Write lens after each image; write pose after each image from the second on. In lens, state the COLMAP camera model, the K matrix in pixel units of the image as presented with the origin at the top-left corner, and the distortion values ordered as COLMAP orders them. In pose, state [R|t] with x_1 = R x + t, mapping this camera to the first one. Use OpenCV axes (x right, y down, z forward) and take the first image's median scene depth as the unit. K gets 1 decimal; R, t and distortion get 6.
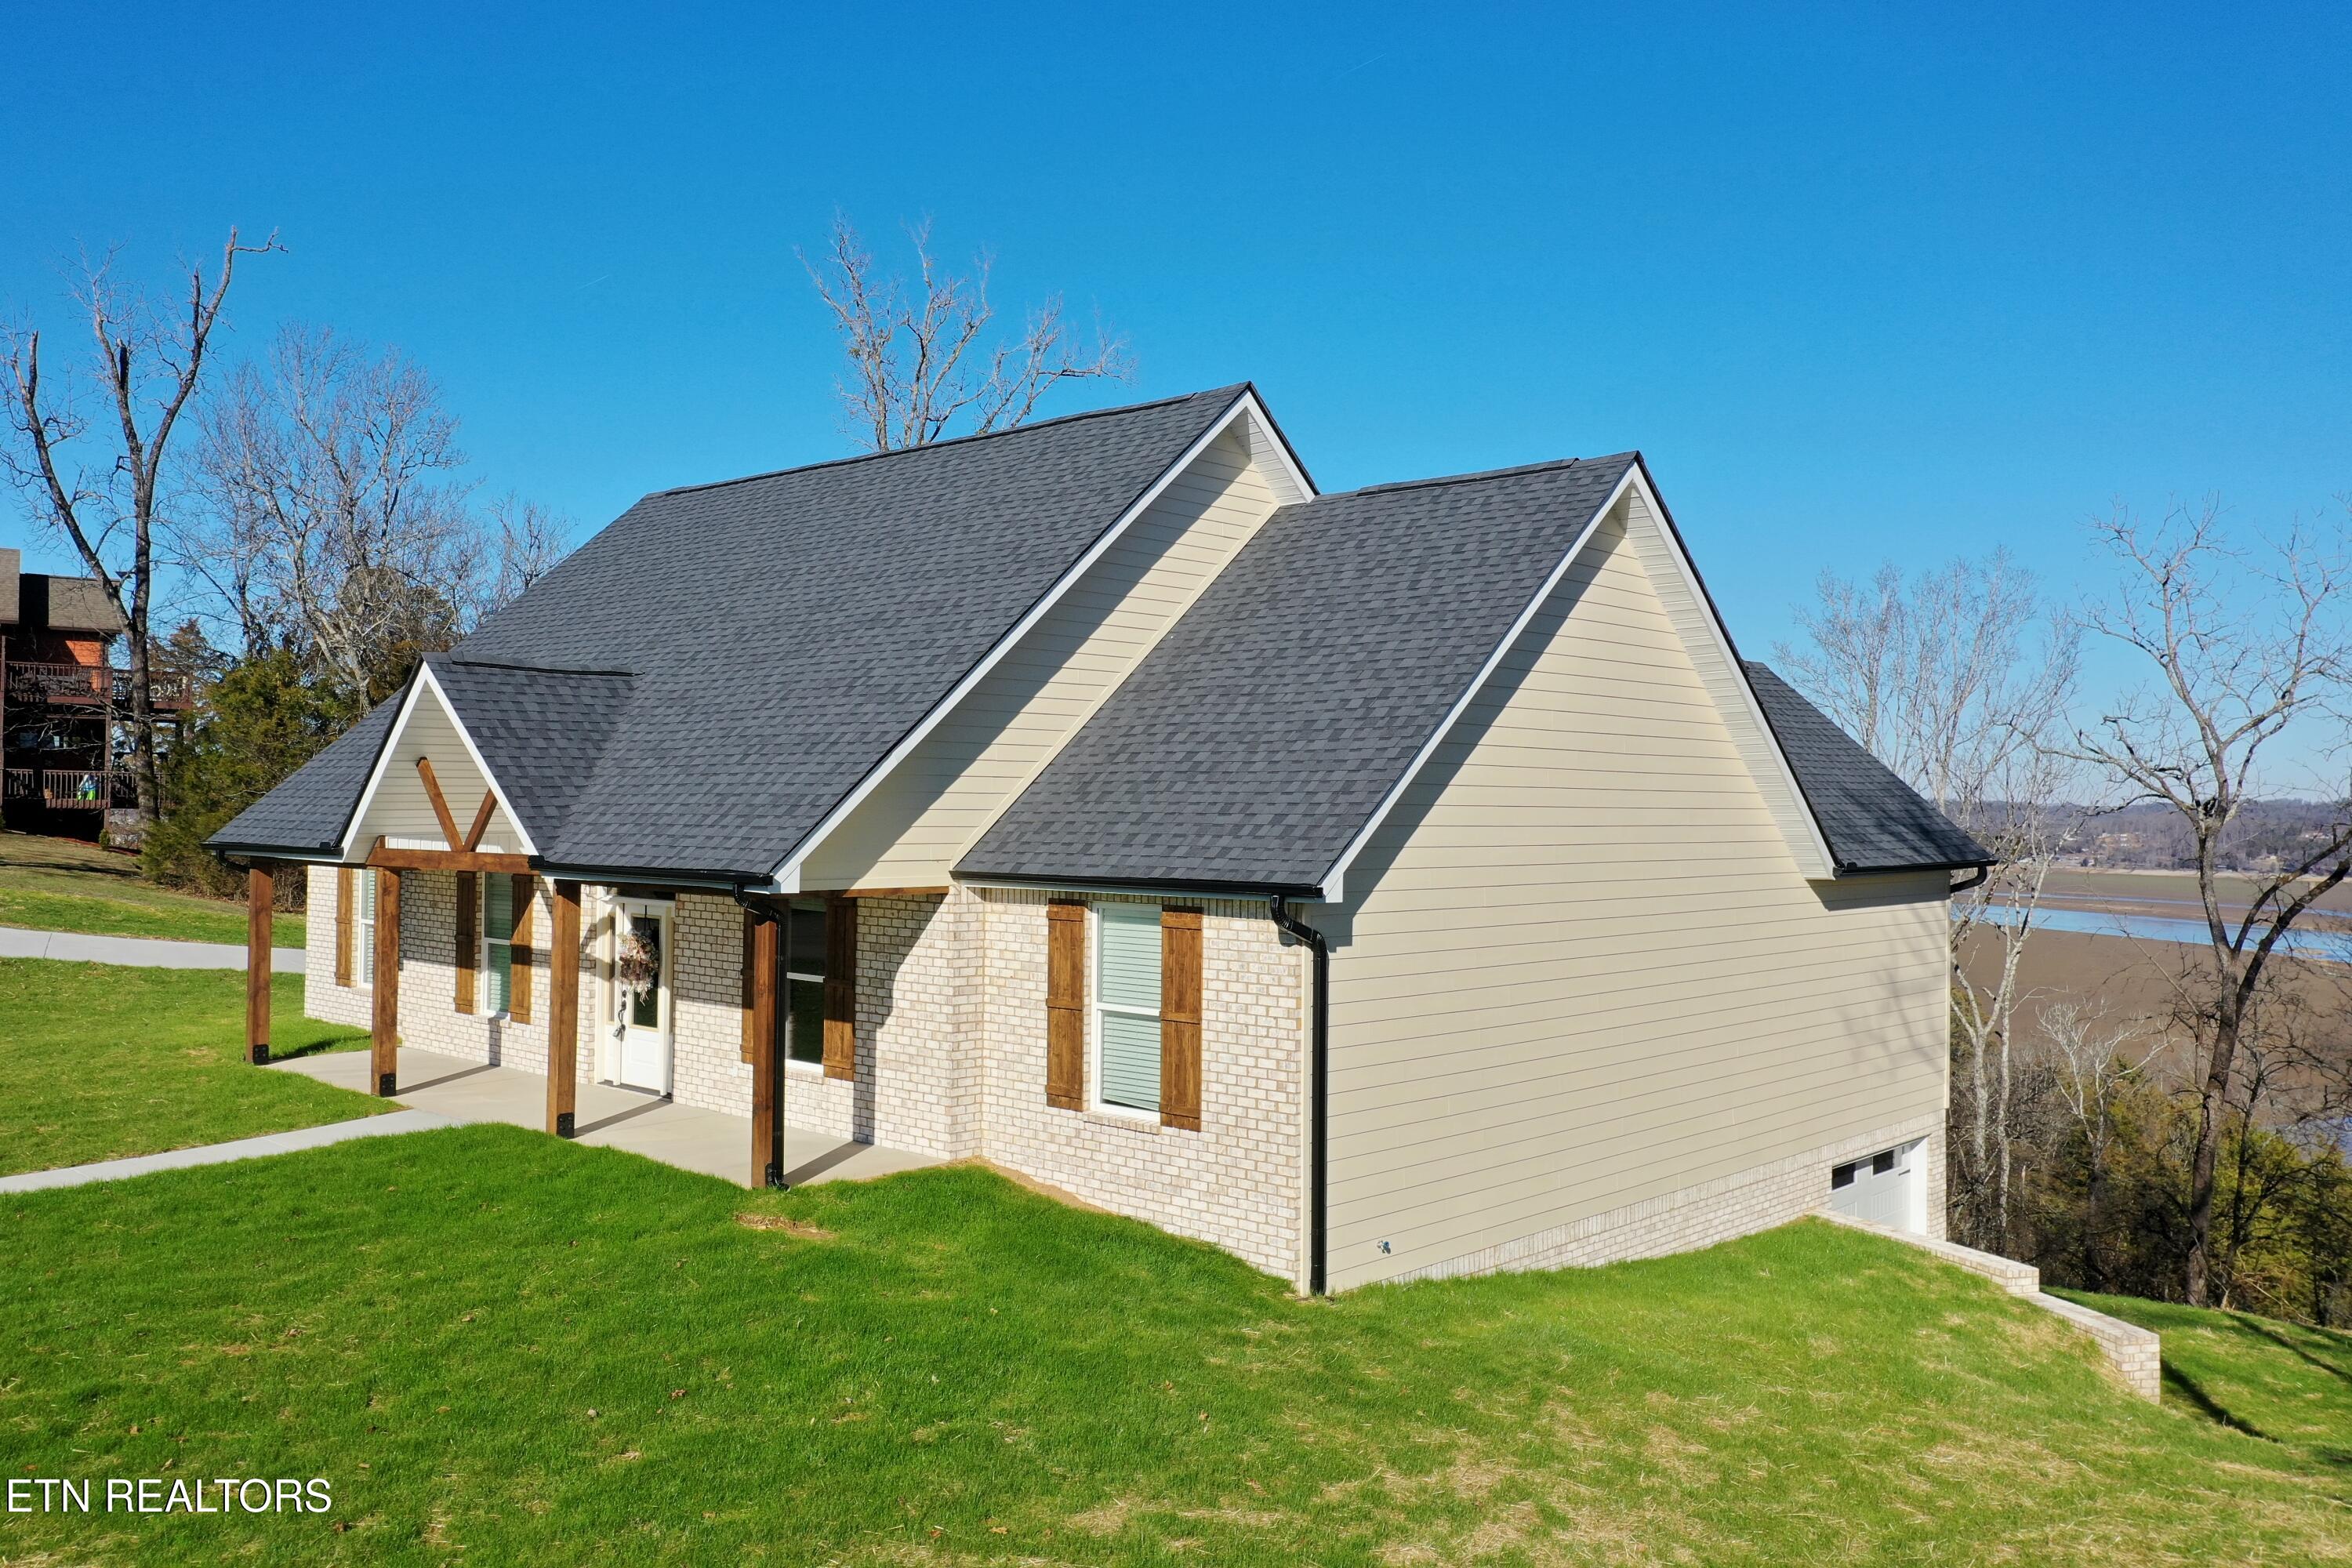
lens RADIAL K [[1877.7, 0, 1176.0], [0, 1877.7, 784.0], [0, 0, 1]] dist [0.010412, -0.000535]
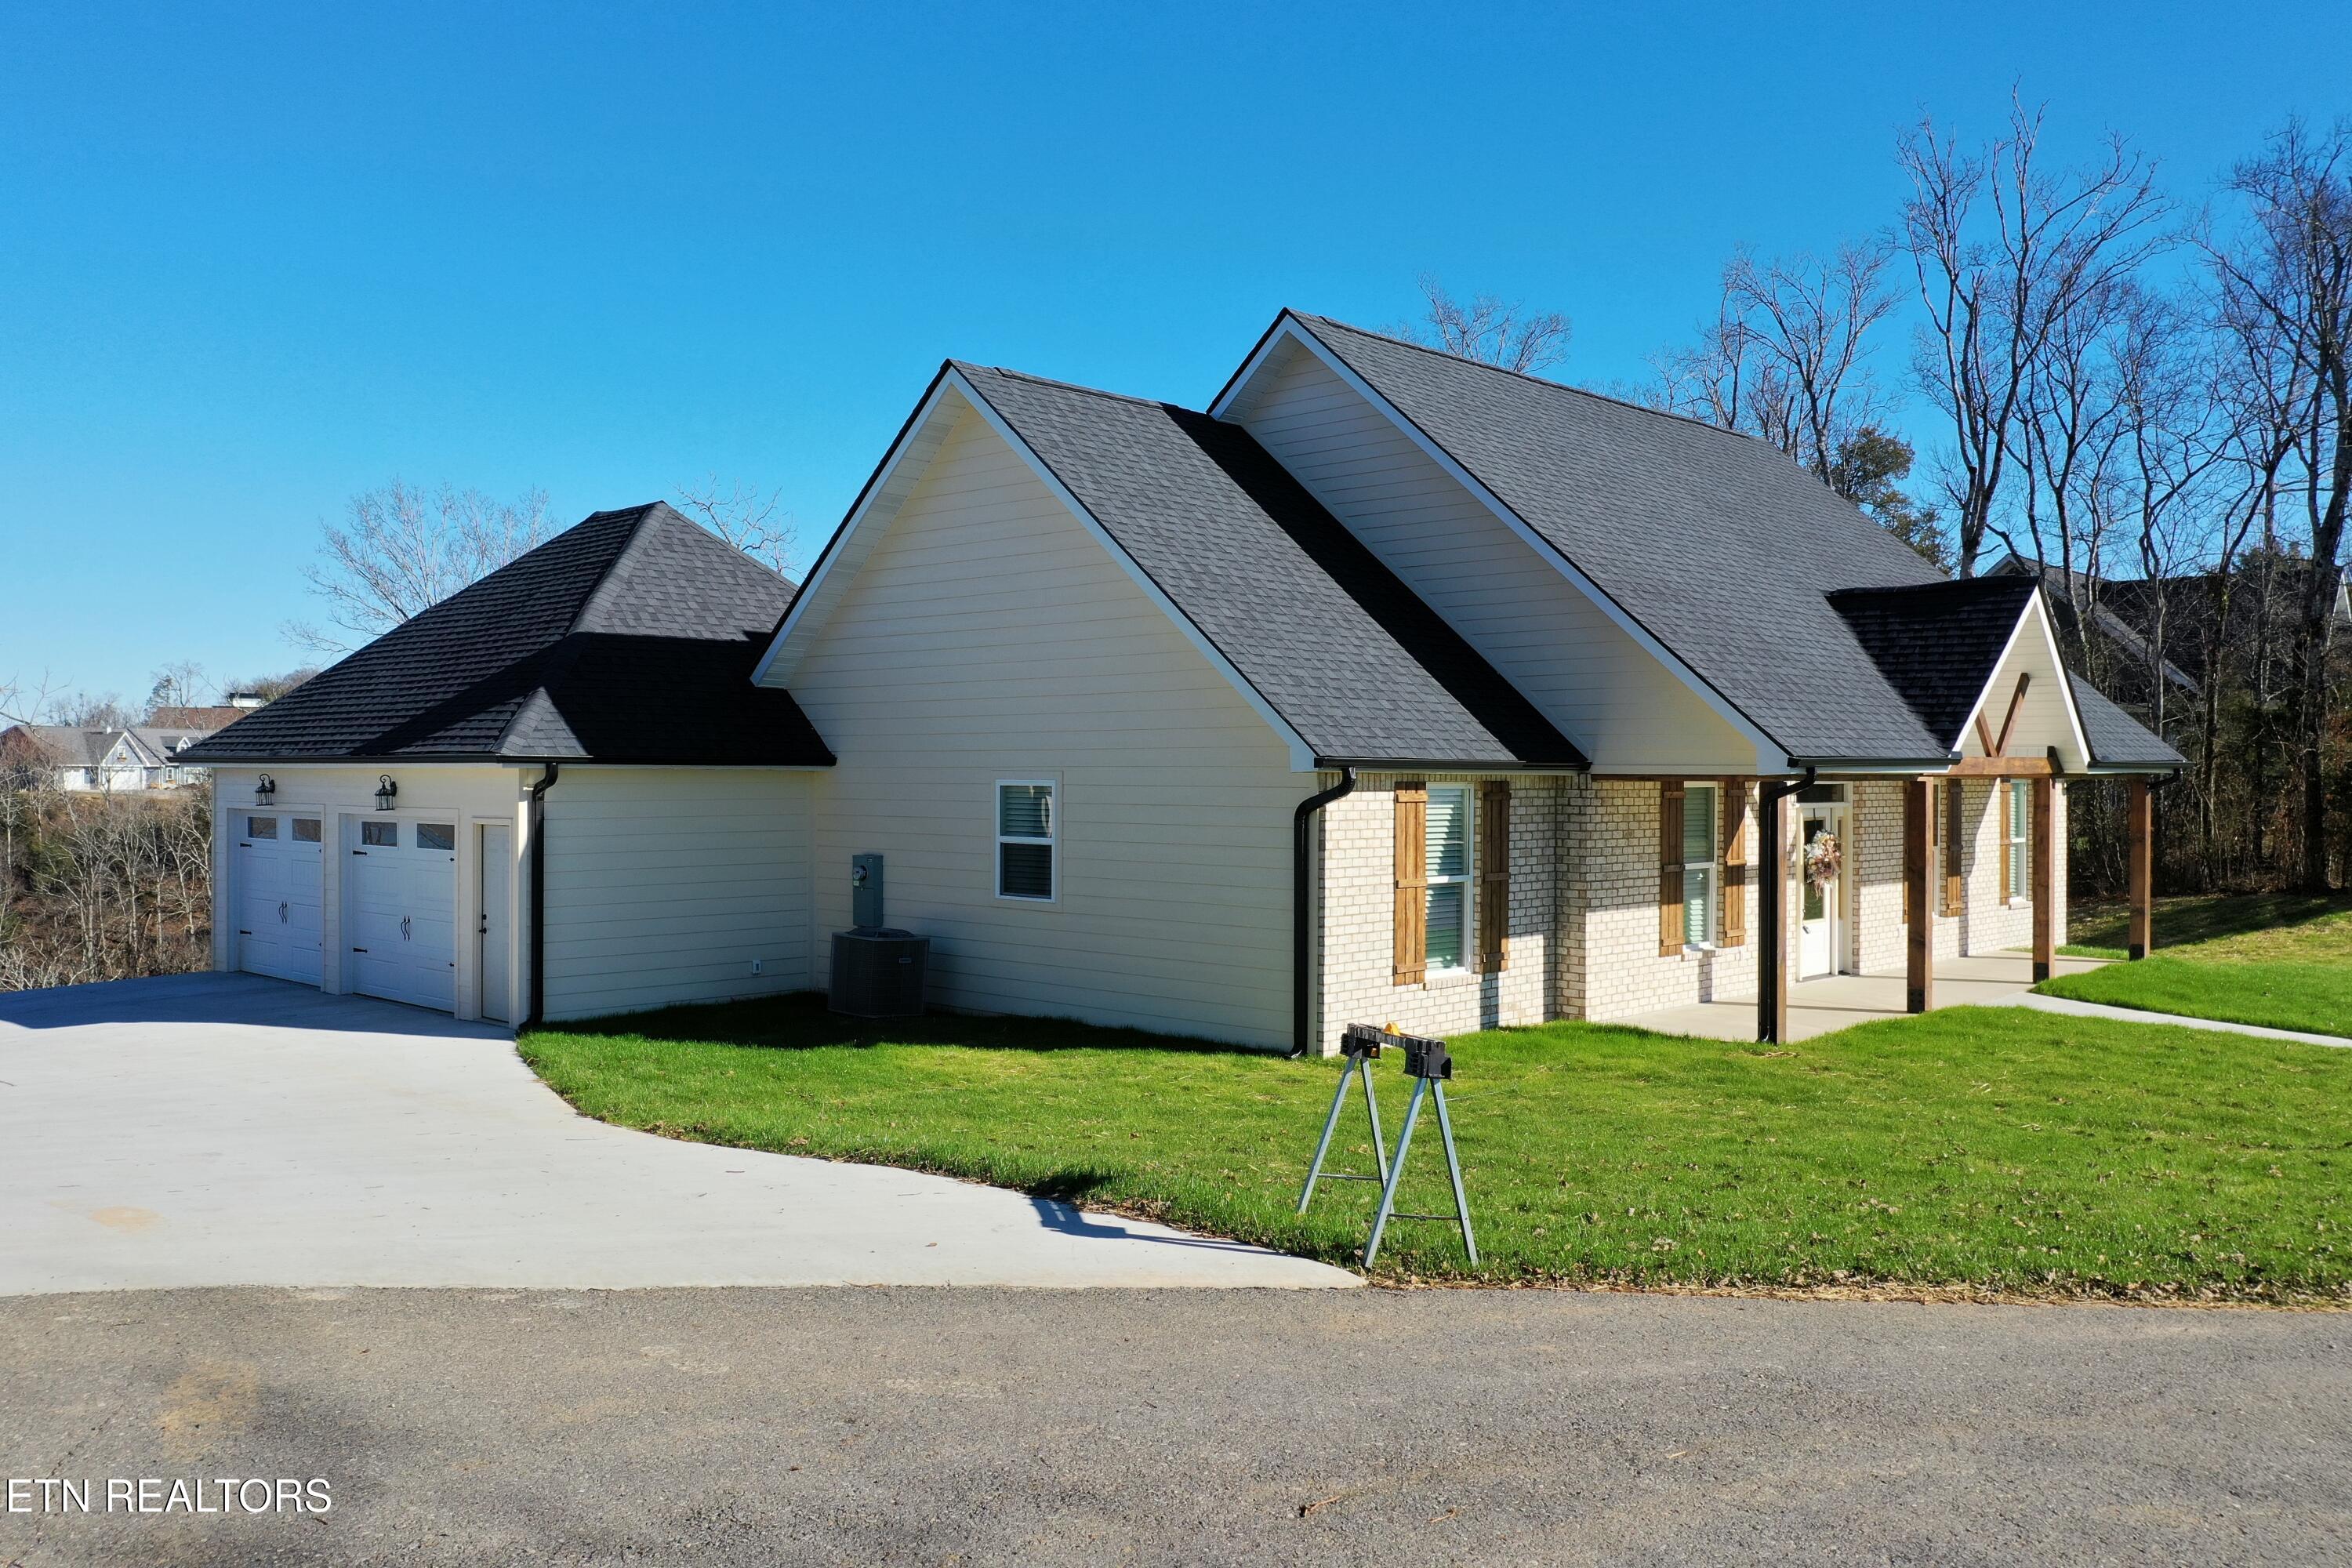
lens RADIAL K [[1877.7, 0, 1176.0], [0, 1877.7, 784.0], [0, 0, 1]] dist [0.010412, -0.000535]
pose [[0.033342, -0.020557, 0.999233, -1.628249], [-0.006409, 0.999764, 0.020781, 0.035471], [-0.999423, -0.007097, 0.033203, 1.572319]]
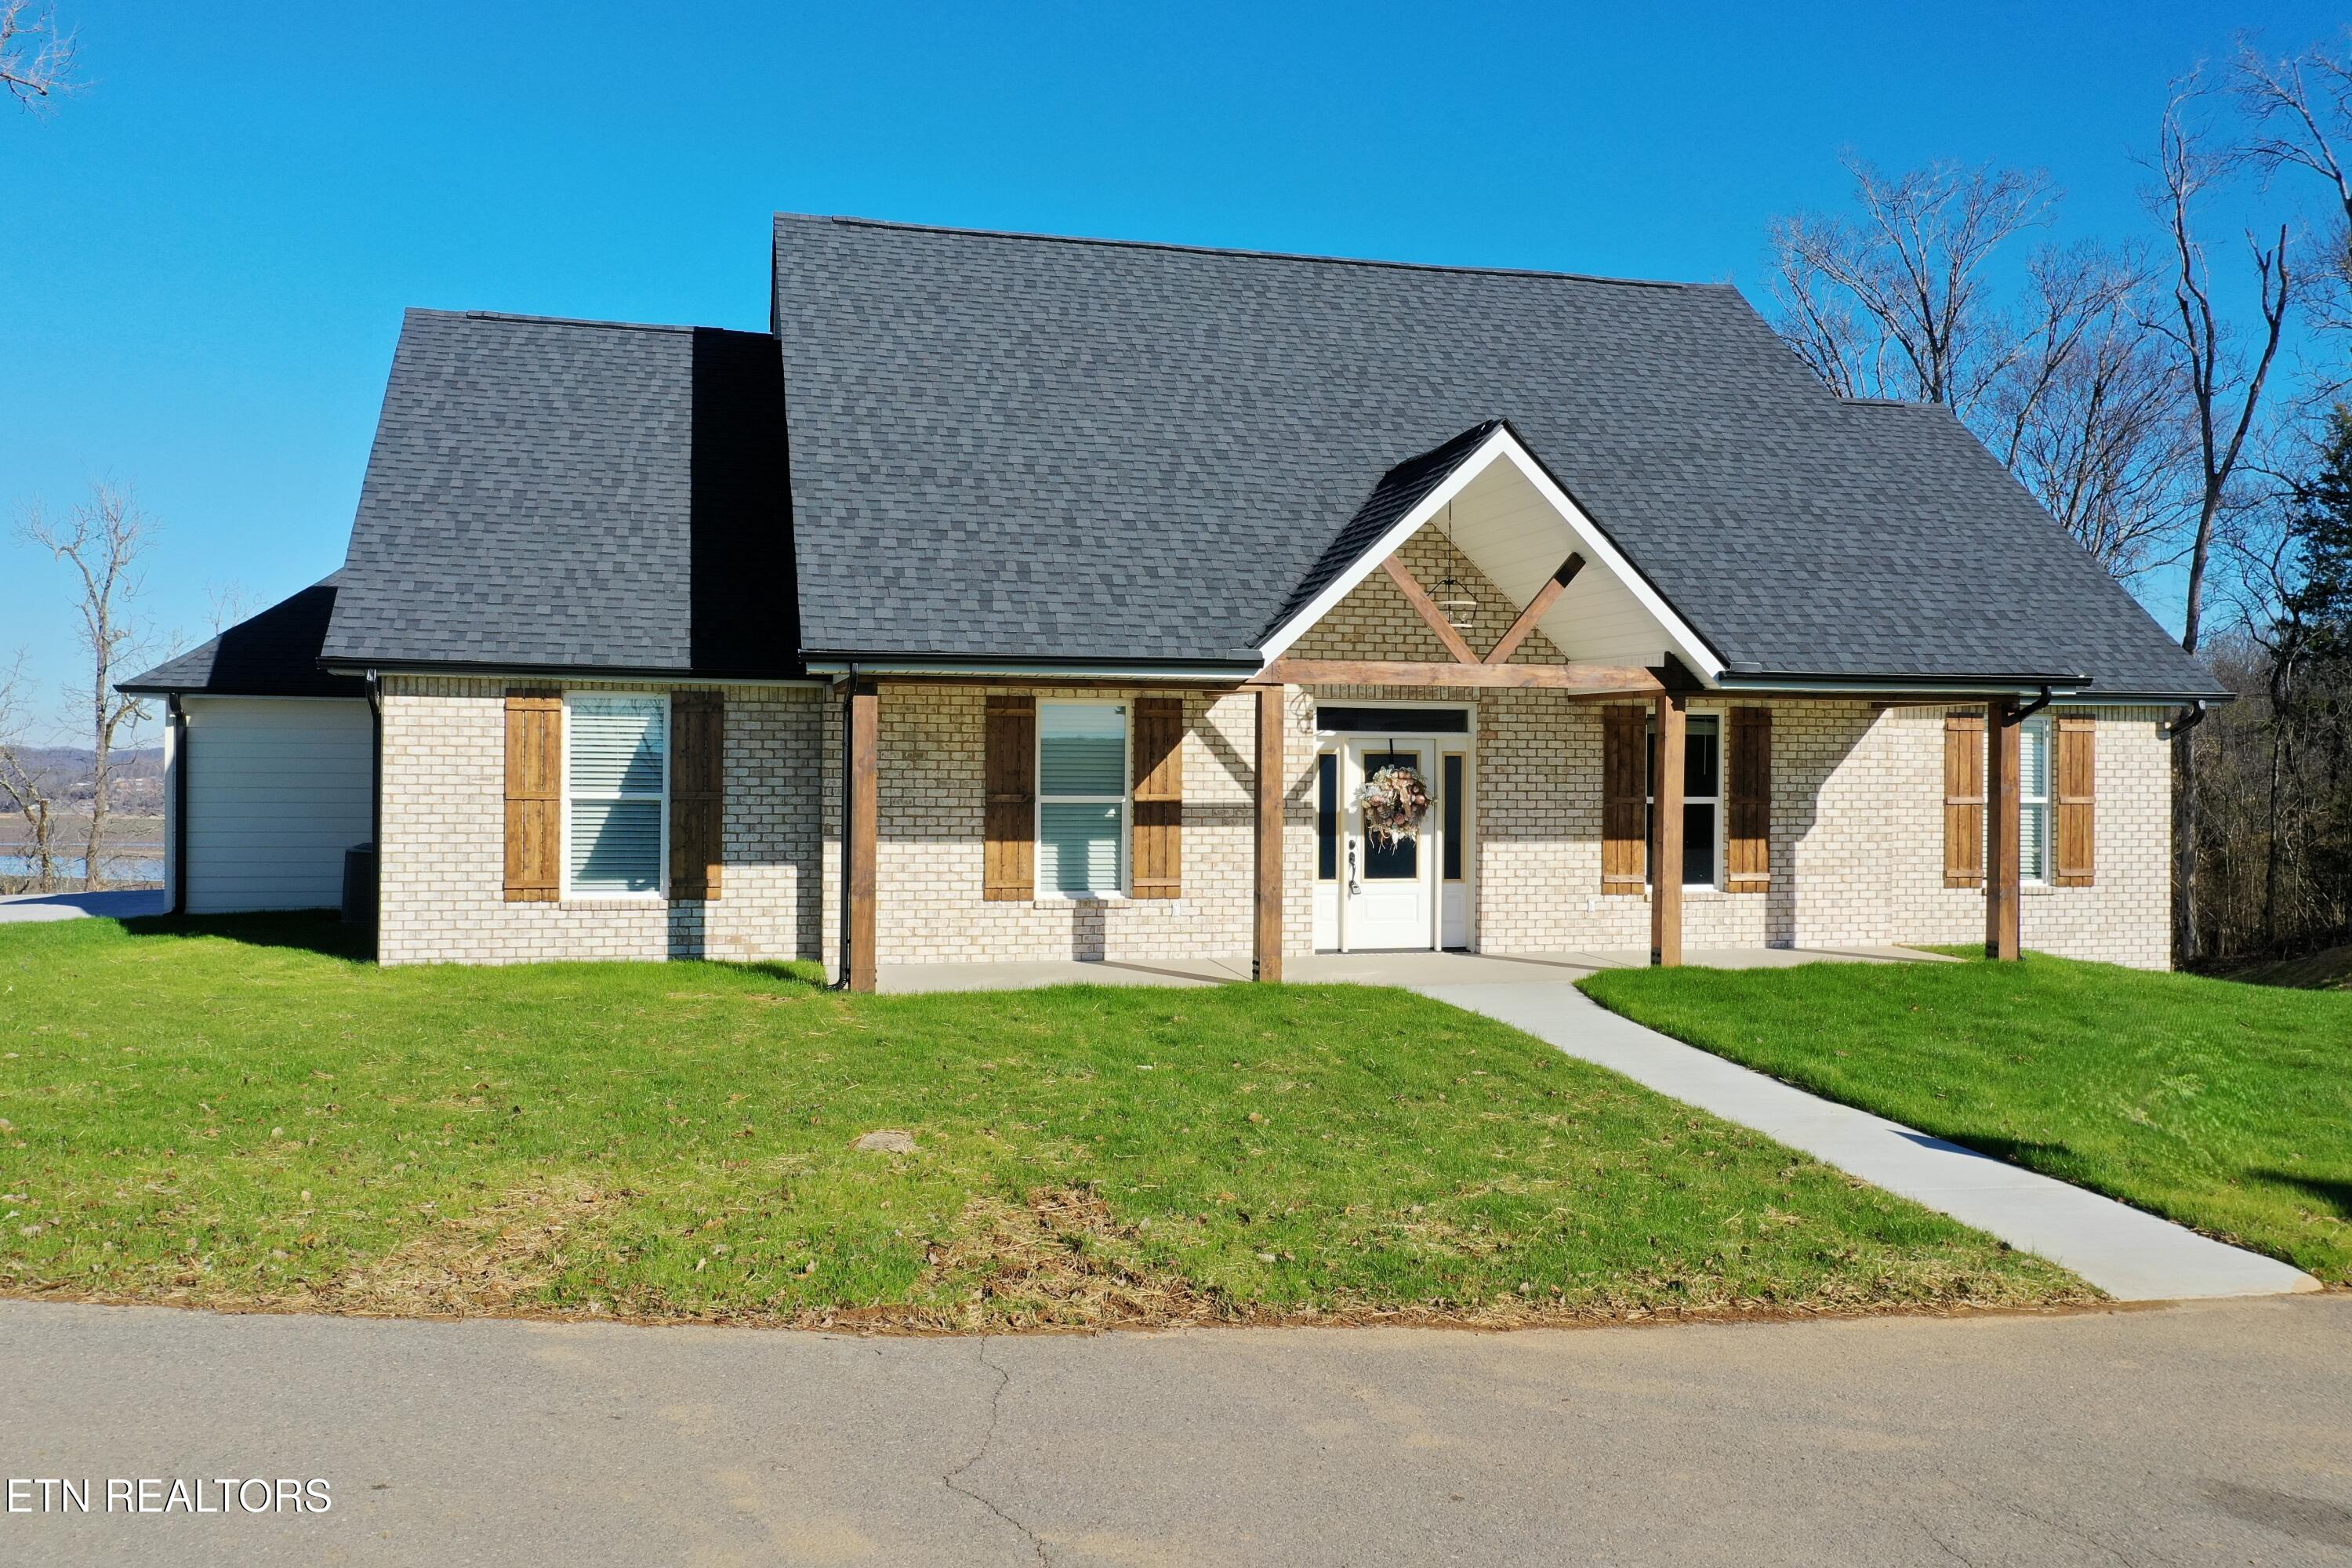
lens RADIAL K [[1870.0, 0, 1176.0], [0, 1870.0, 784.0], [0, 0, 1]] dist [0.006281, 0.005552]
pose [[0.551326, -0.013840, 0.834175, -1.247851], [-0.005864, 0.999773, 0.020463, 0.079868], [-0.834270, -0.016173, 0.551119, 0.714347]]
